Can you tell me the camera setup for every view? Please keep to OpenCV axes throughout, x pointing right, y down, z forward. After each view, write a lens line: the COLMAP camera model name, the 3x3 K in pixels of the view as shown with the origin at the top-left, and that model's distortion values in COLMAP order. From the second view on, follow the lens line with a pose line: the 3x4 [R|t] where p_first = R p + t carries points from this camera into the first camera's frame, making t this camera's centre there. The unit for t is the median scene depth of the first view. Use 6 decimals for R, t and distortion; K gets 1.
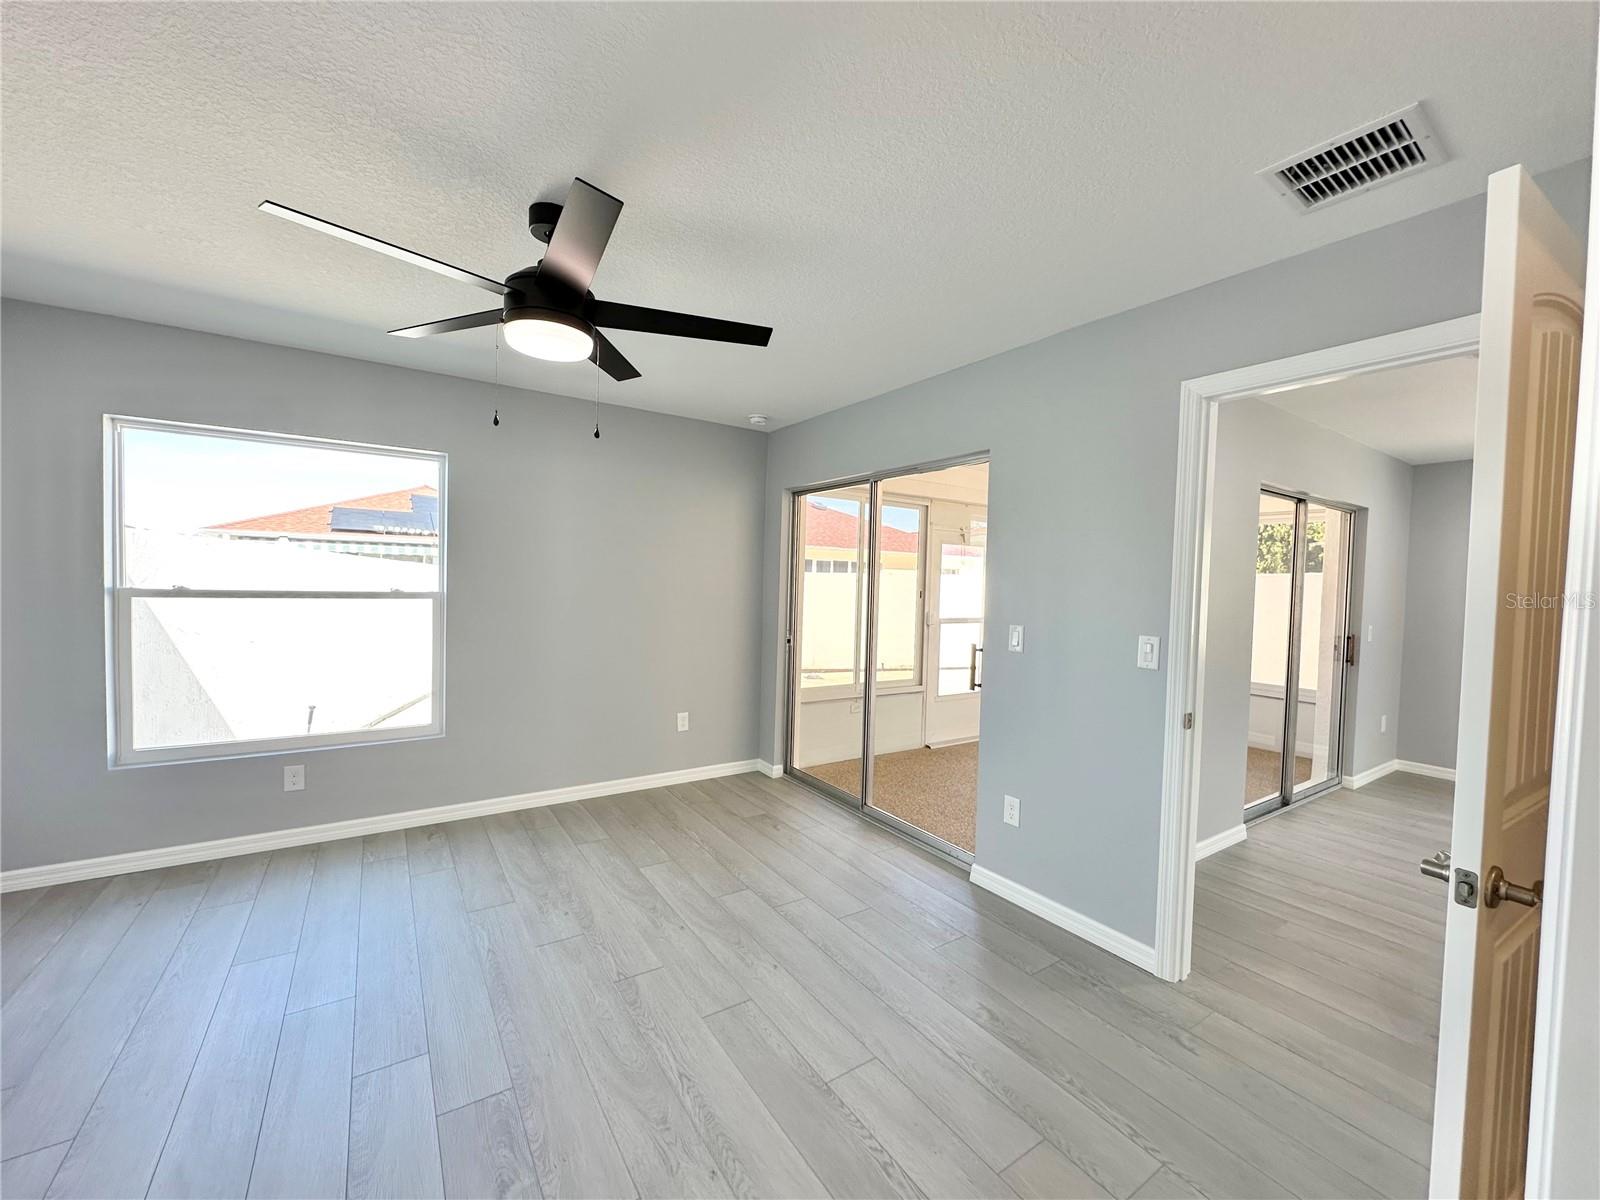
lens RADIAL K [[639.9, 0, 800.0], [0, 639.9, 600.0], [0, 0, 1]] dist [-0.002027, 0.000405]
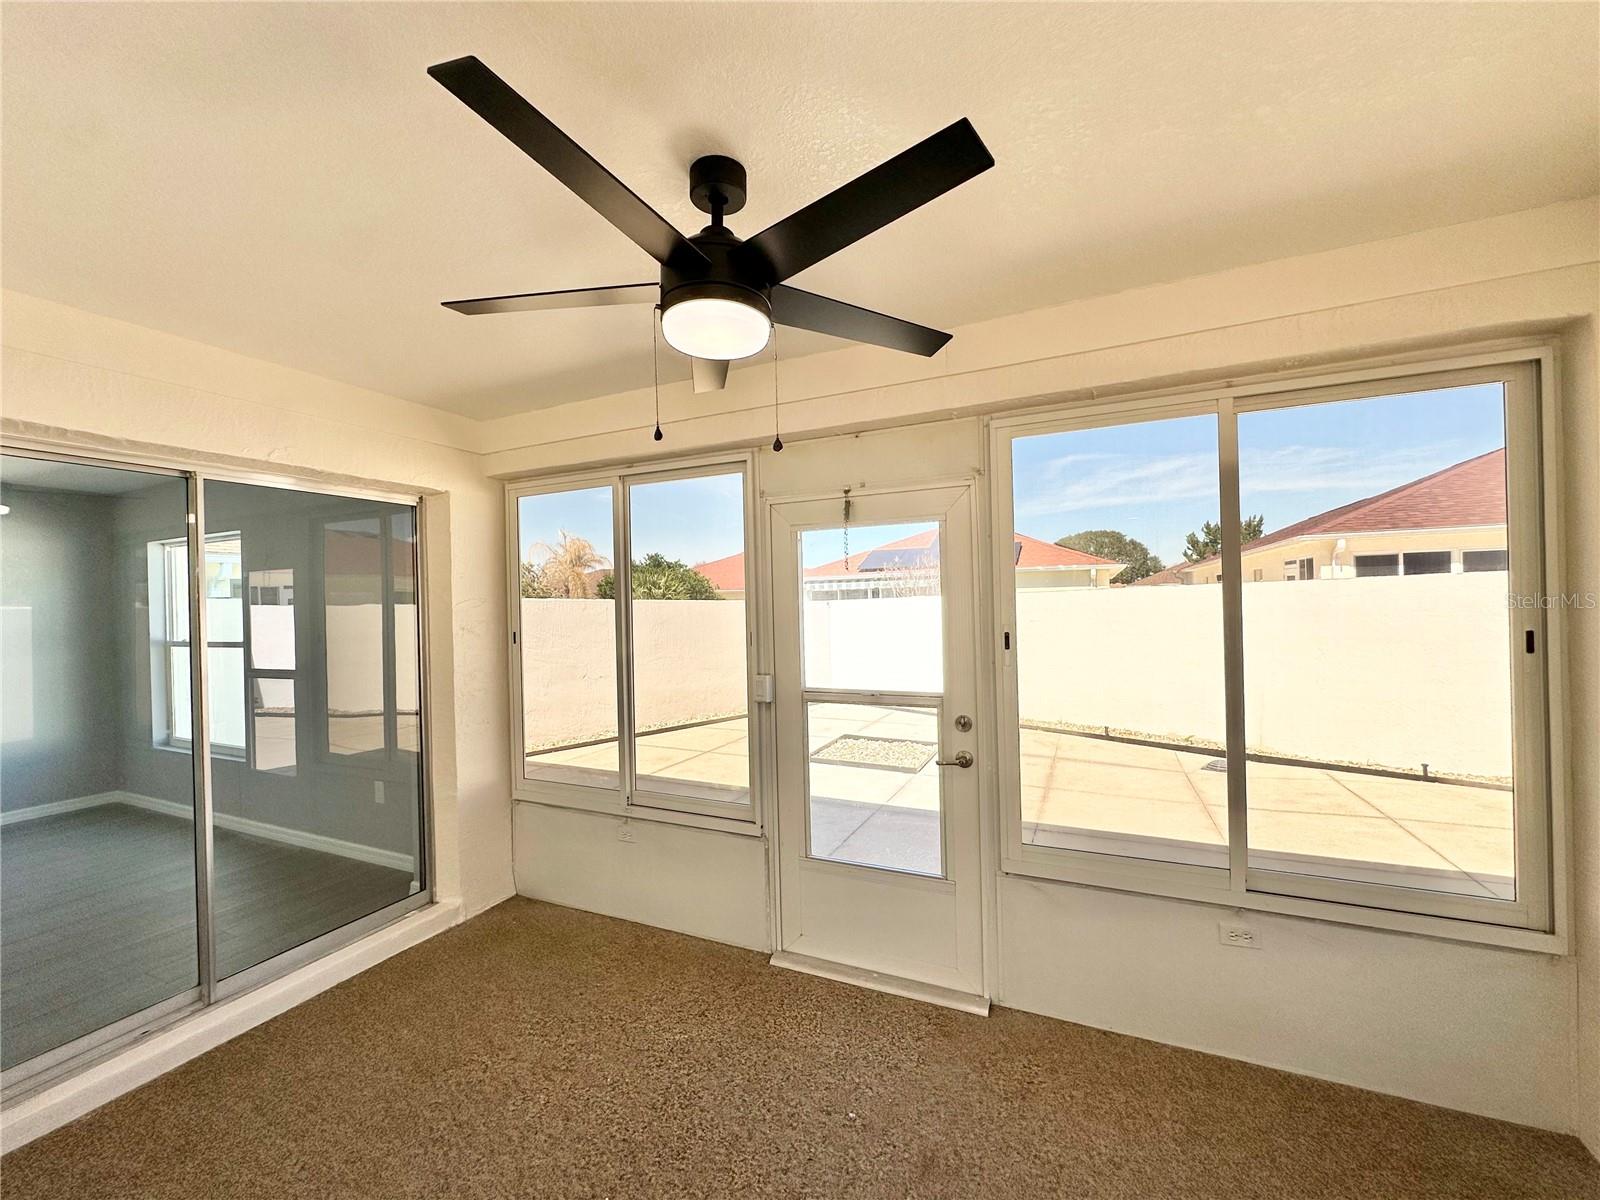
lens RADIAL K [[639.9, 0, 800.0], [0, 639.9, 600.0], [0, 0, 1]] dist [-0.002027, 0.000405]
pose [[0.522498, -0.041883, -0.851611, 1.102679], [0.012684, 0.999064, -0.041352, -0.030634], [0.852546, 0.010805, 0.522540, 1.333870]]
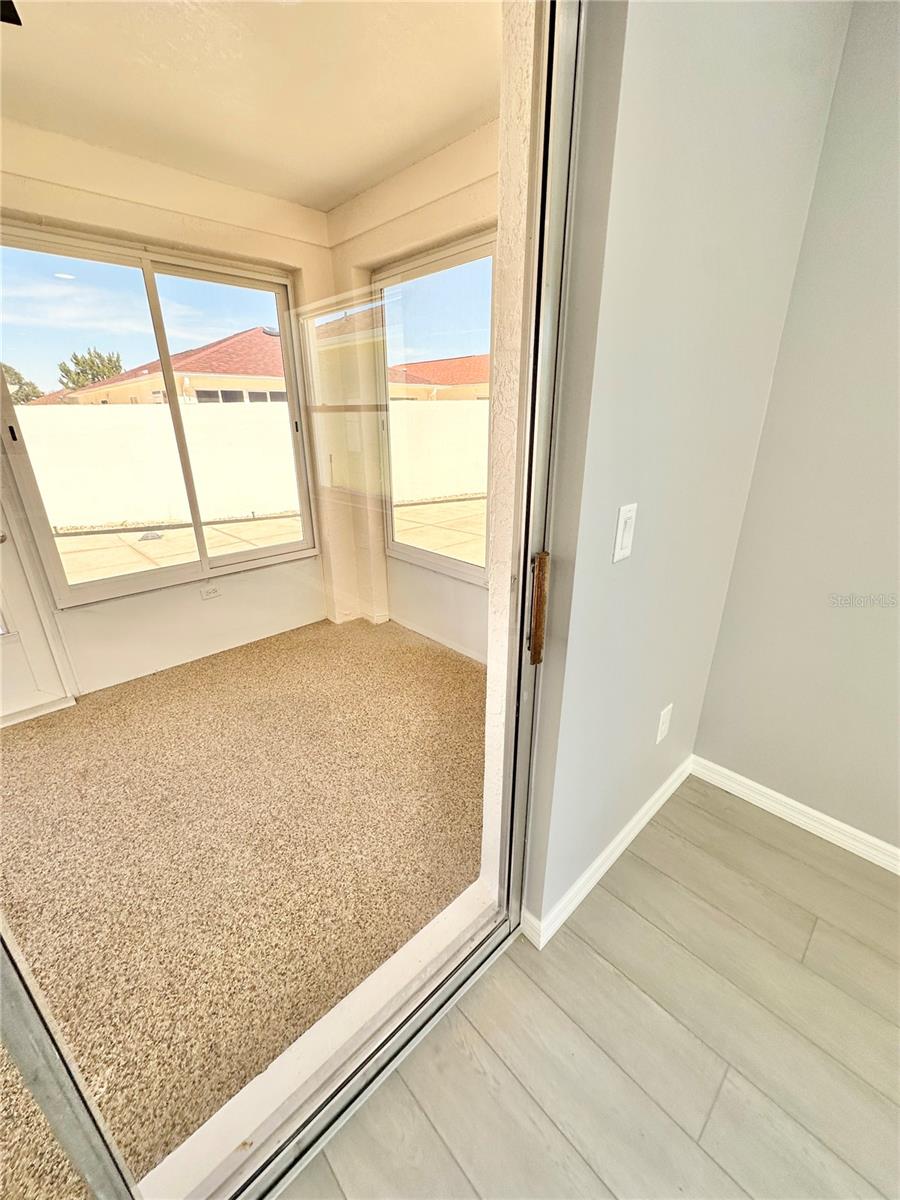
lens RADIAL K [[480.0, 0, 450.0], [0, 480.0, 600.0], [0, 0, 1]] dist [-0.002027, 0.000405]
pose [[0.985641, -0.093151, 0.140834, 1.094624], [0.040754, 0.940642, 0.336945, 0.006955], [-0.163861, -0.326367, 0.930932, 1.111550]]
